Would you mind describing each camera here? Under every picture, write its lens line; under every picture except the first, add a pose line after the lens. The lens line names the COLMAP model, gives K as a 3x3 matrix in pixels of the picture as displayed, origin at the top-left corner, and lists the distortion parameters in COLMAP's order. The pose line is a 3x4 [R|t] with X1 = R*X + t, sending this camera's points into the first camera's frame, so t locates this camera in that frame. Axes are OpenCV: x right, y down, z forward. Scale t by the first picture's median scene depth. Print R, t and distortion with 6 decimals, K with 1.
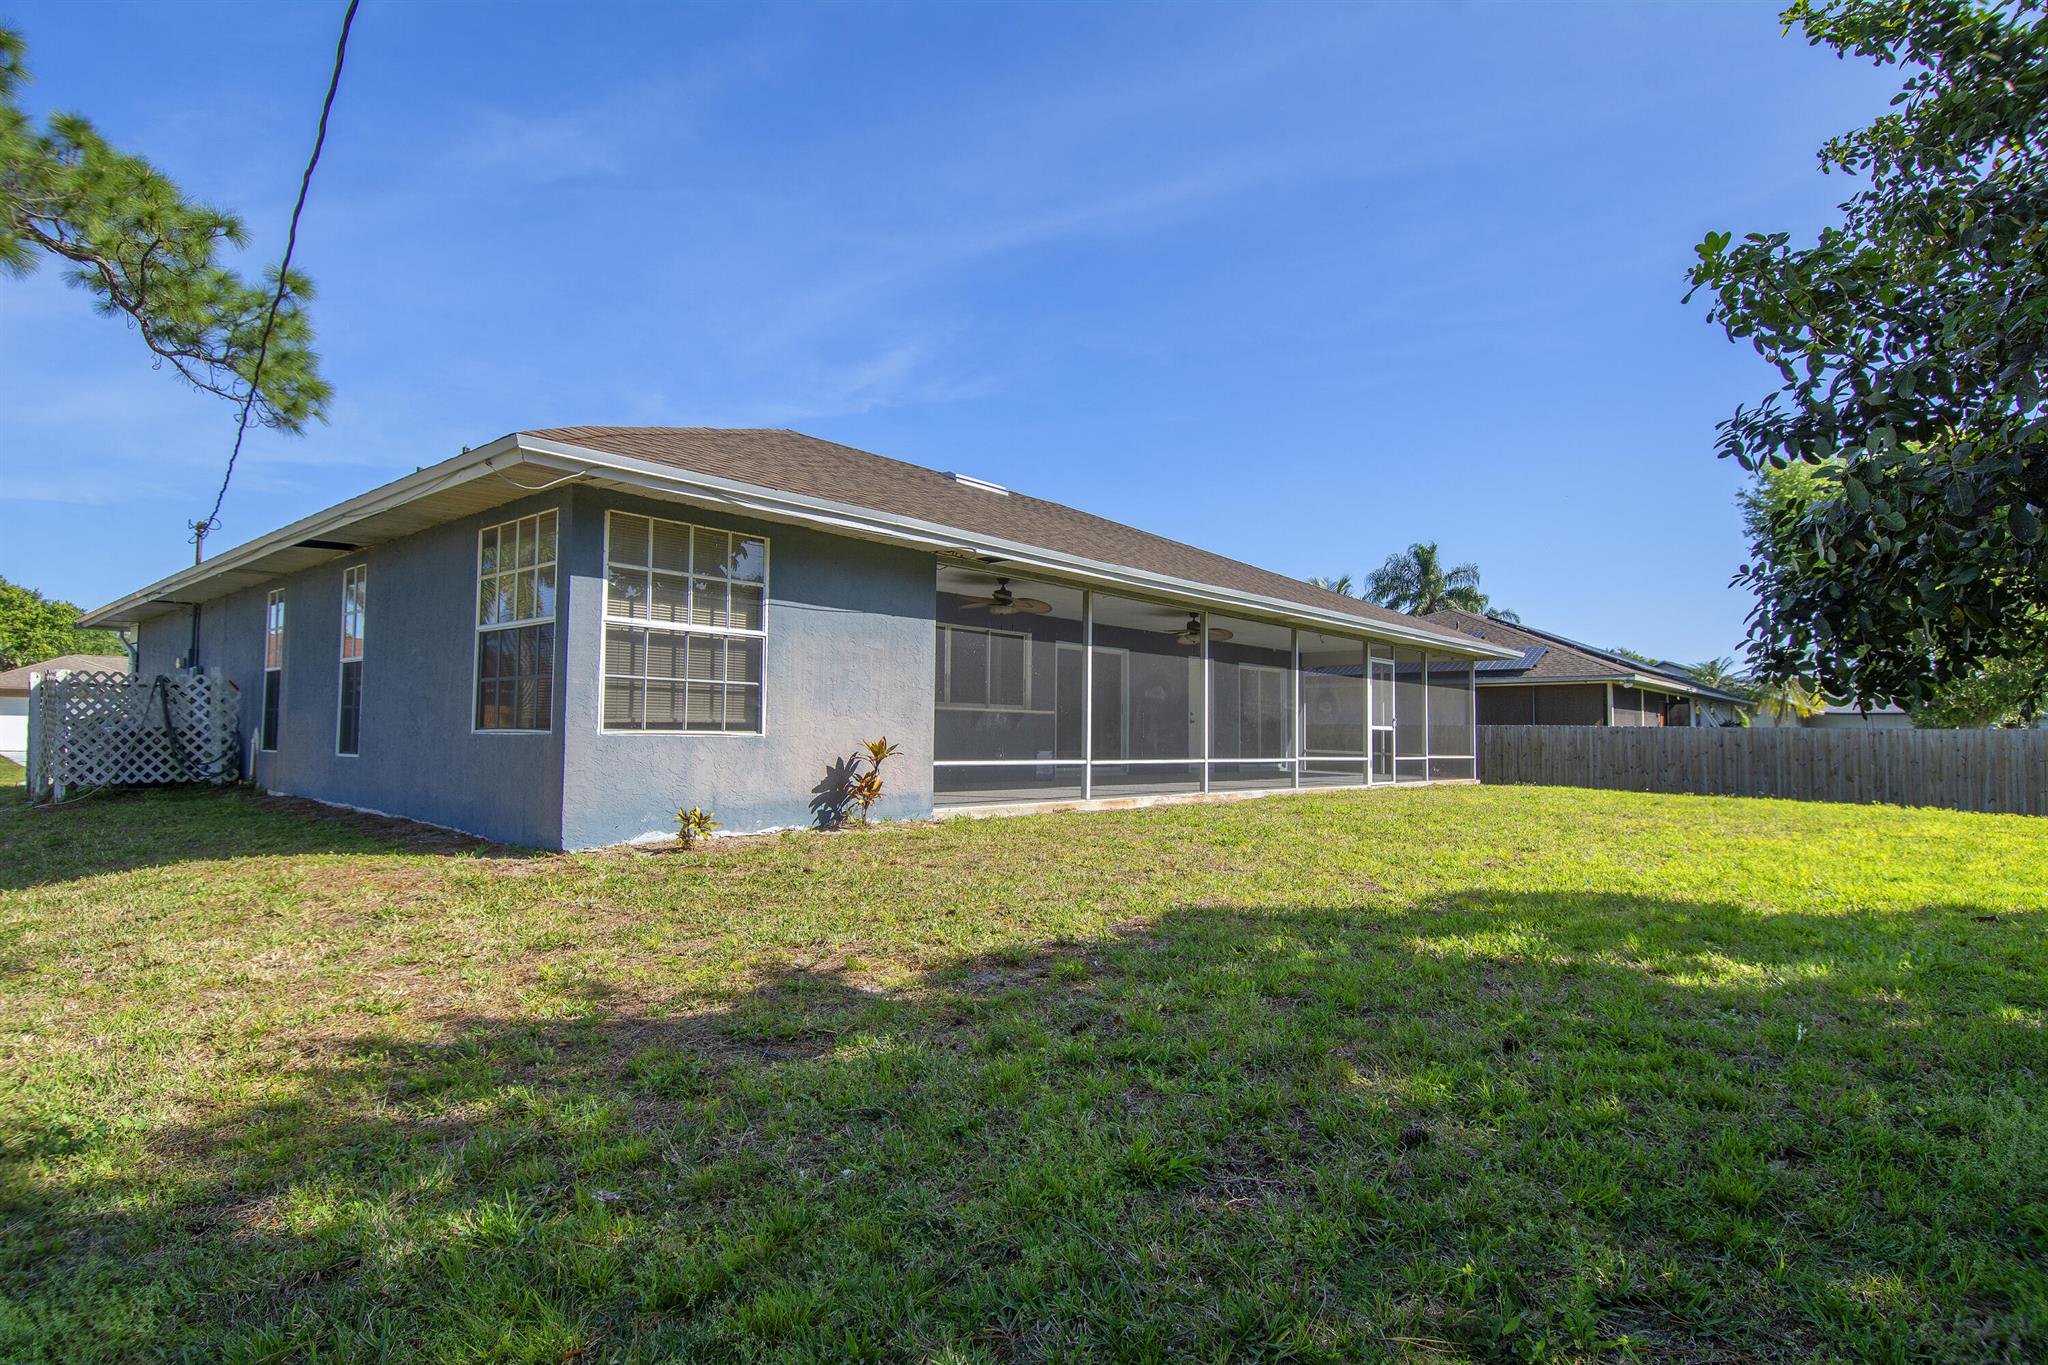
lens RADIAL K [[1055.4, 0, 1042.2], [0, 1055.4, 682.9], [0, 0, 1]] dist [0.049862, -0.052856]
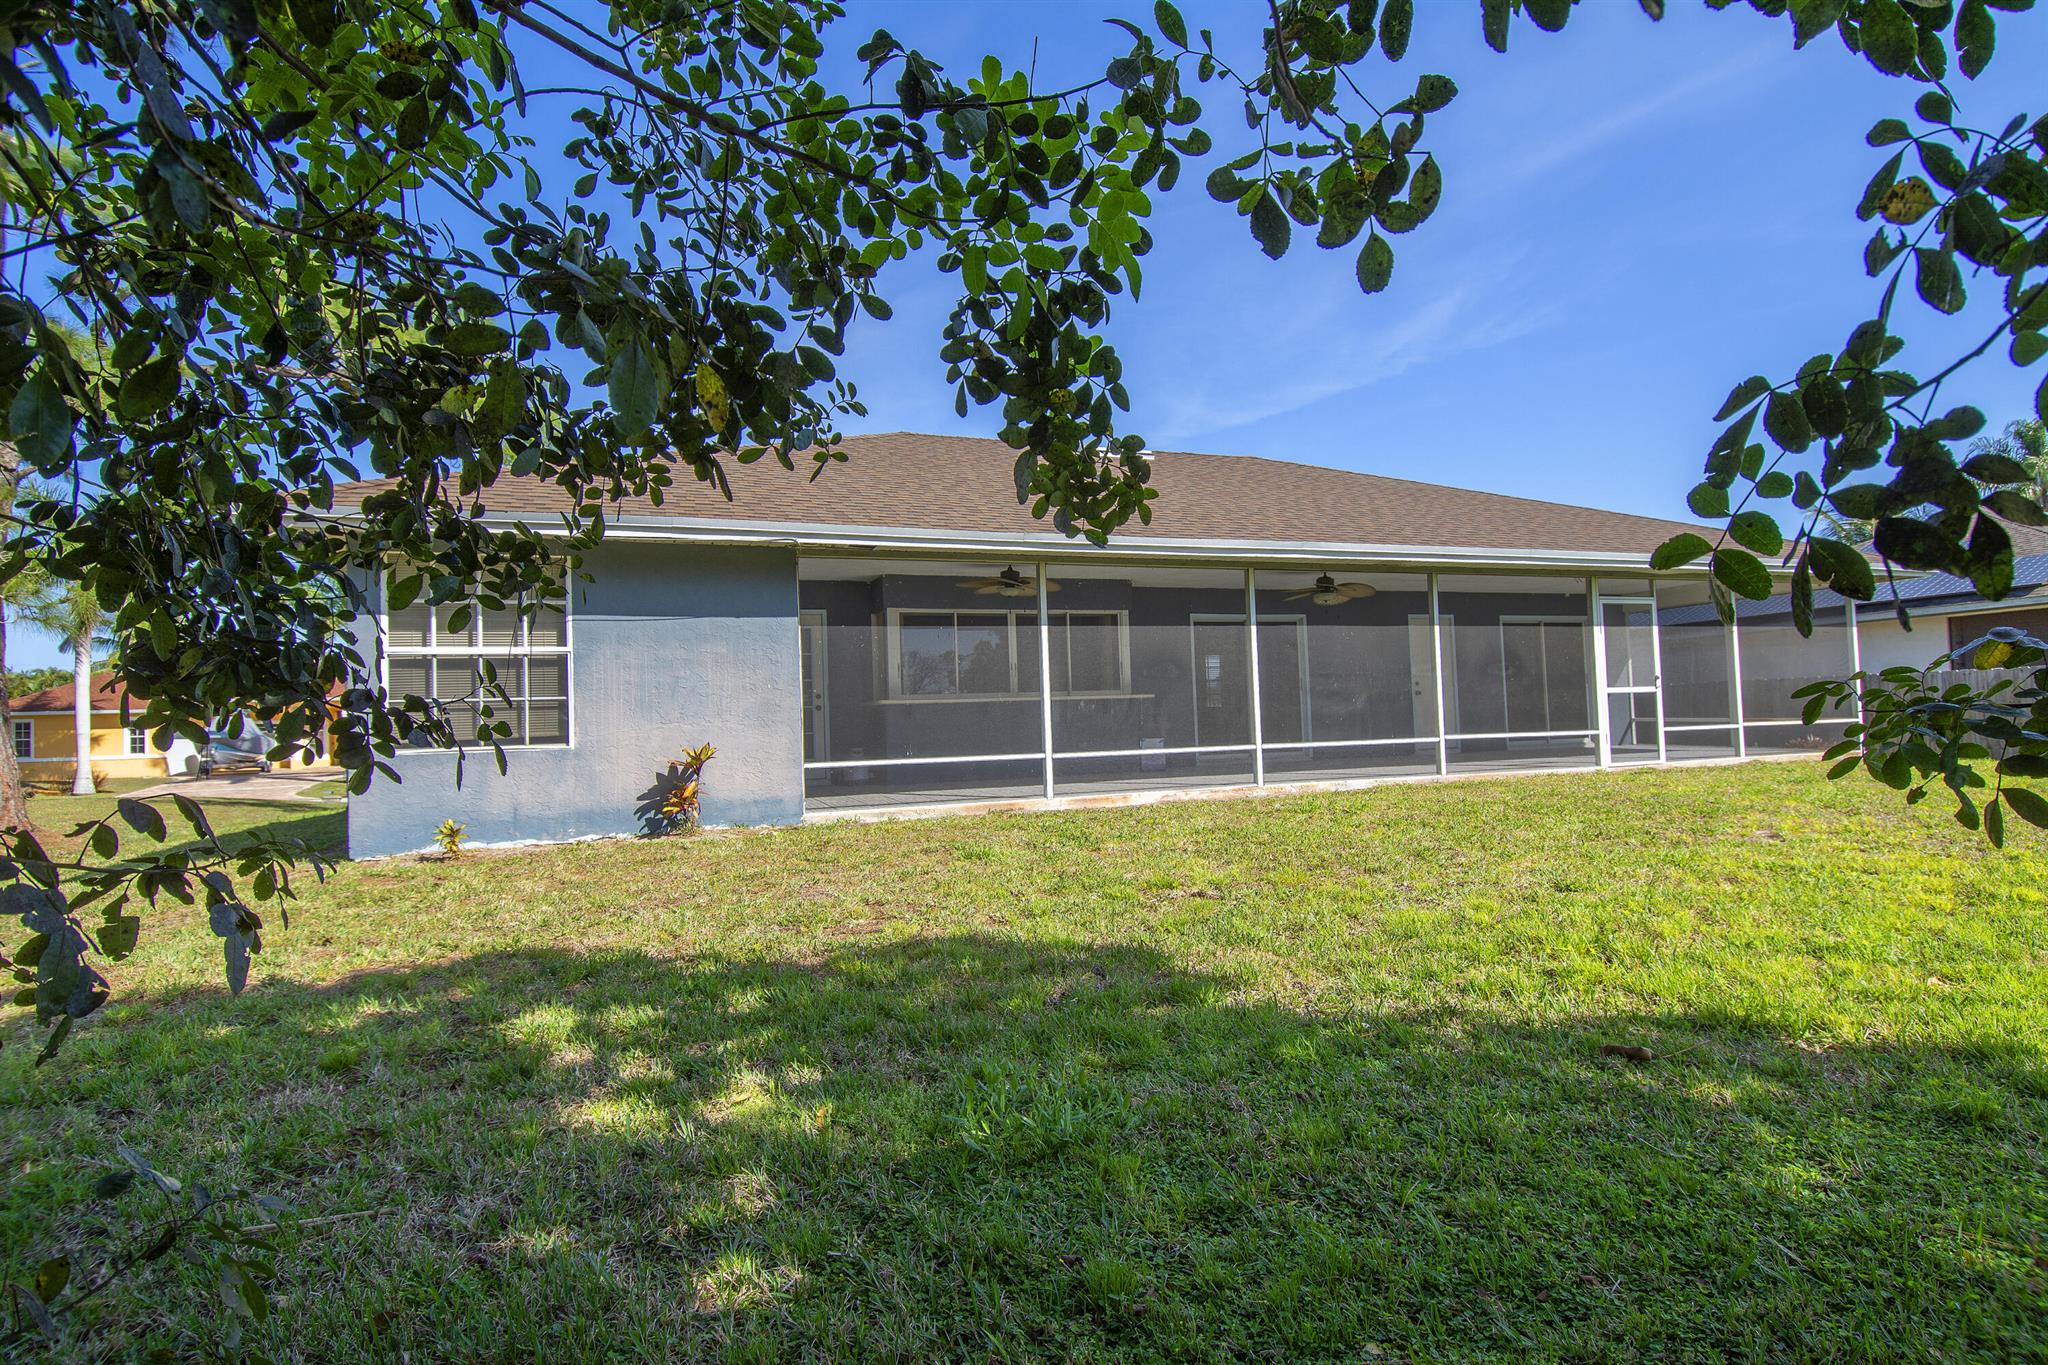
lens RADIAL K [[1055.4, 0, 1042.2], [0, 1055.4, 682.9], [0, 0, 1]] dist [0.049862, -0.052856]
pose [[0.888268, -0.056463, -0.455842, 0.533128], [0.066479, 0.997770, 0.005954, 0.009569], [0.454489, -0.035592, 0.890041, 0.244782]]
